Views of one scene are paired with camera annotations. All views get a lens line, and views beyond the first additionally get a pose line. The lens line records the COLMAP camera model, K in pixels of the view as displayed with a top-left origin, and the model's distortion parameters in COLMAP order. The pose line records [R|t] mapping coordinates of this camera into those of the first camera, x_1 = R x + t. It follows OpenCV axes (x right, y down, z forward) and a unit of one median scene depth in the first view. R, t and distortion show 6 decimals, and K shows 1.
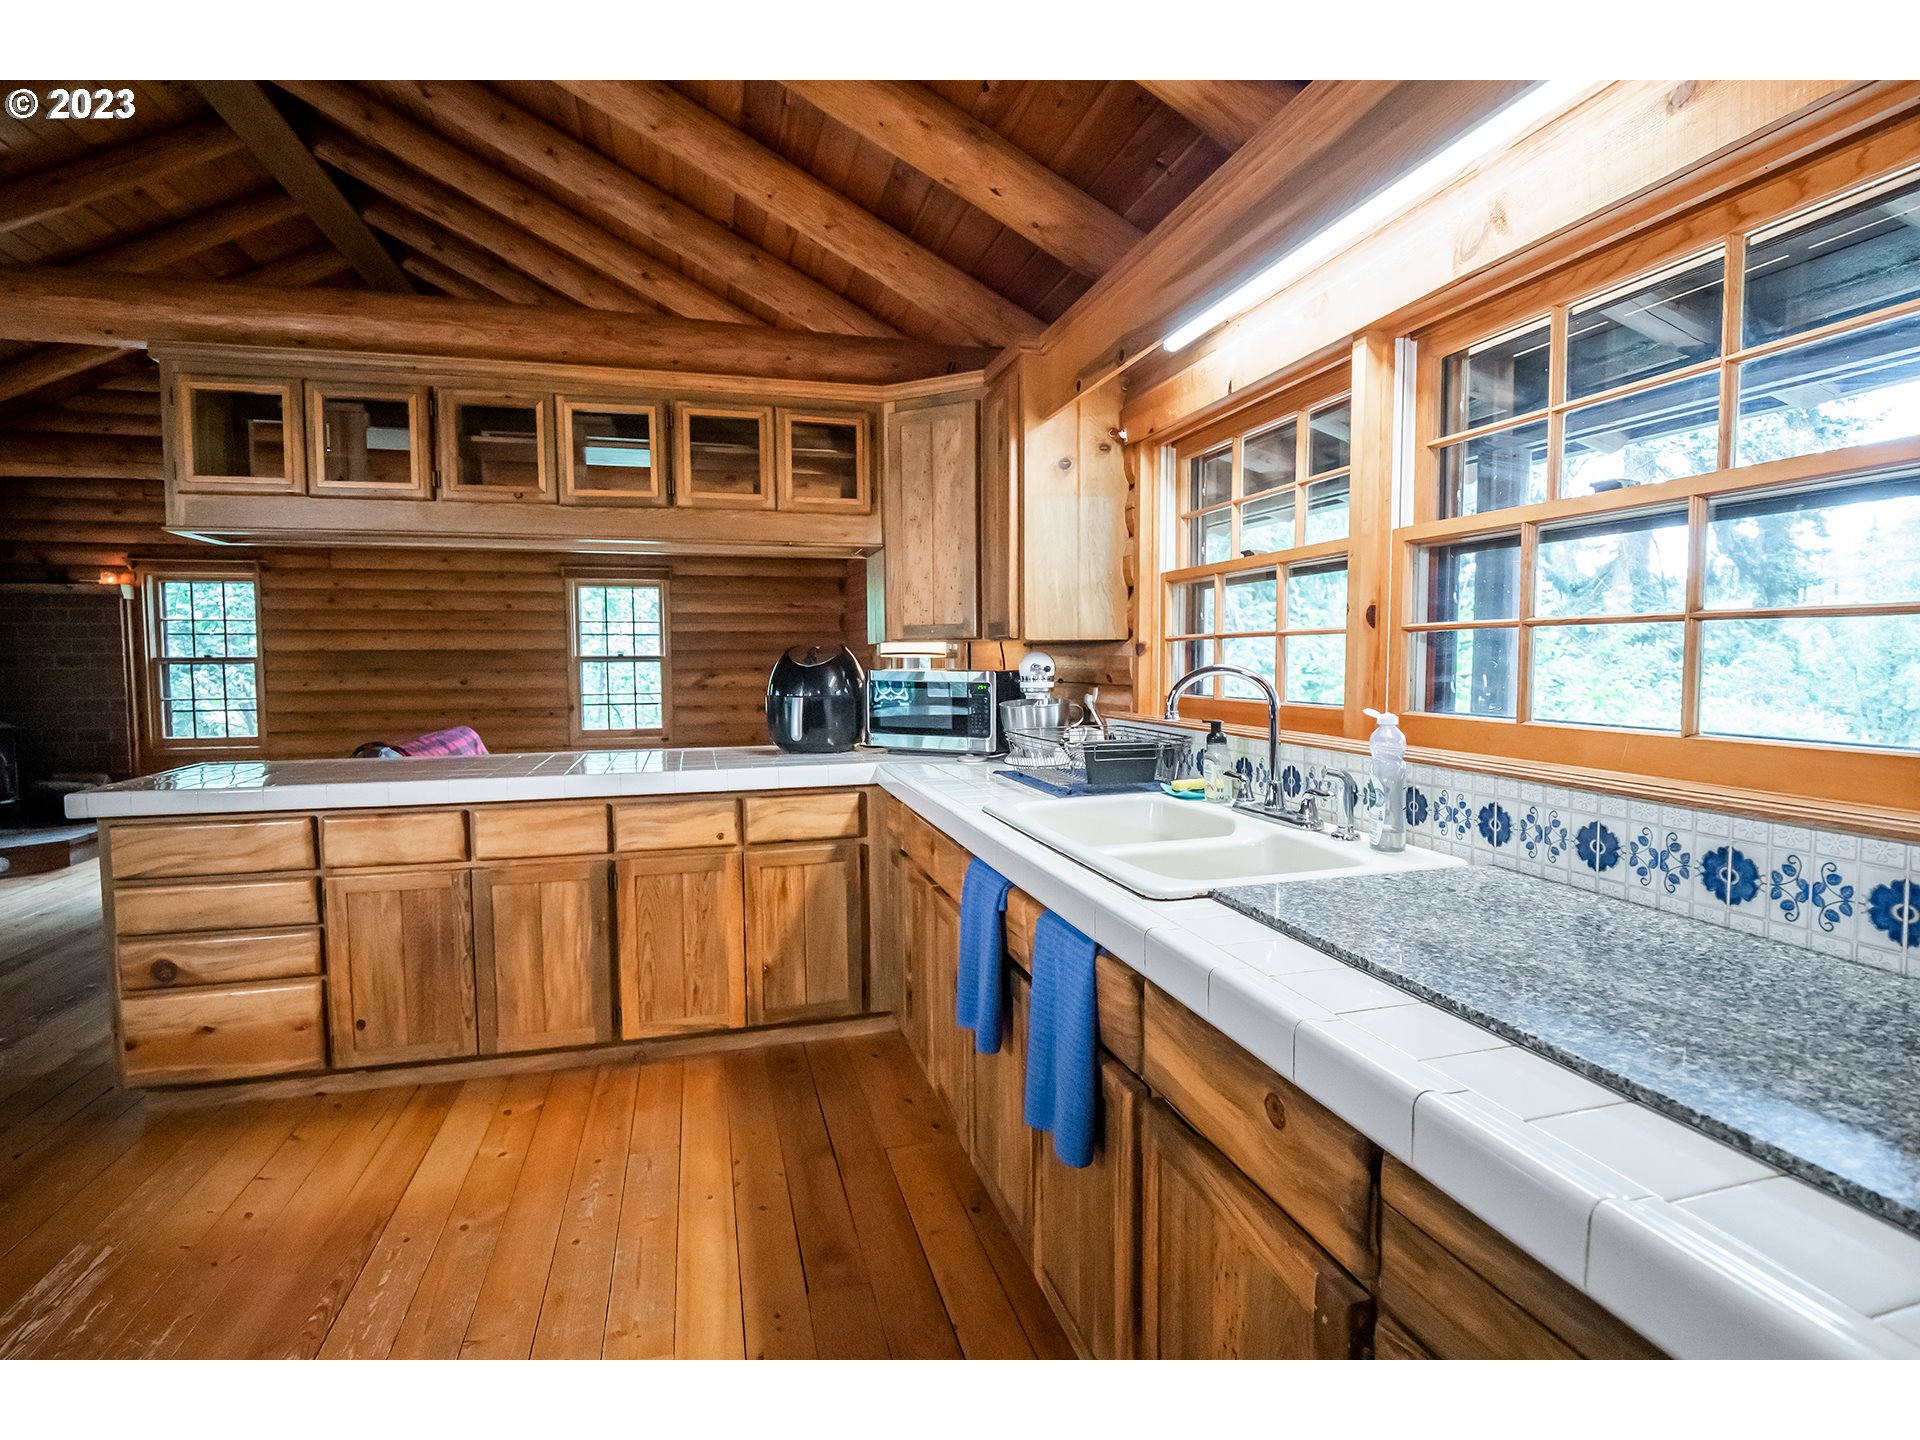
lens RADIAL K [[934.2, 0, 953.1], [0, 934.2, 712.2], [0, 0, 1]] dist [-0.002676, -0.001102]
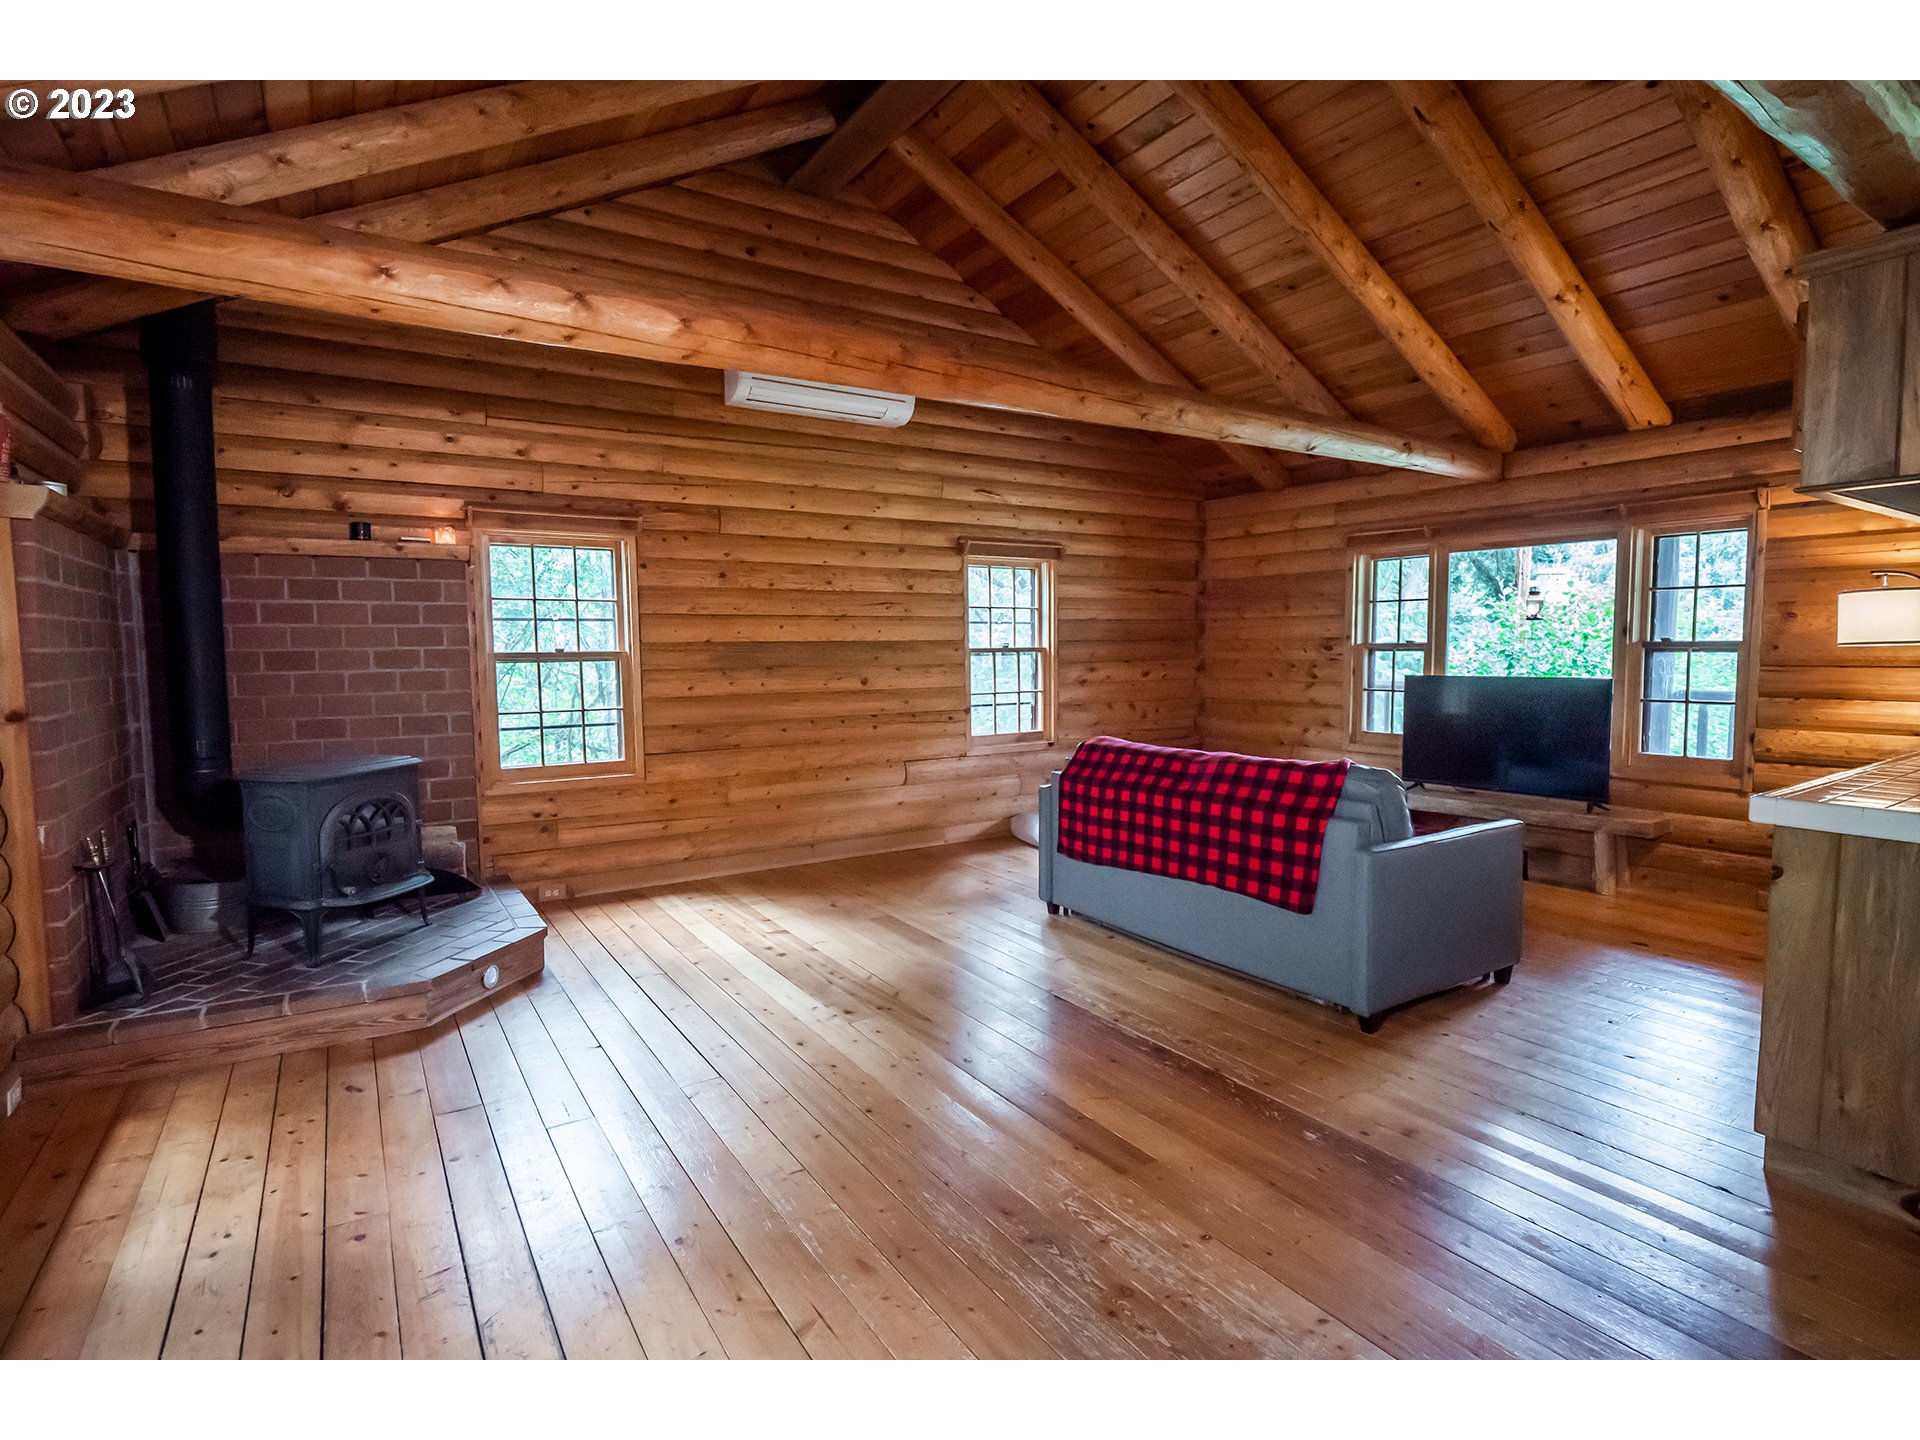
lens RADIAL K [[934.2, 0, 965.9], [0, 934.2, 723.2], [0, 0, 1]] dist [-0.002676, -0.001102]
pose [[0.943823, -0.032586, 0.328842, -0.726830], [0.027089, 0.999406, 0.021286, -0.011226], [-0.329341, -0.011182, 0.944145, 0.218785]]
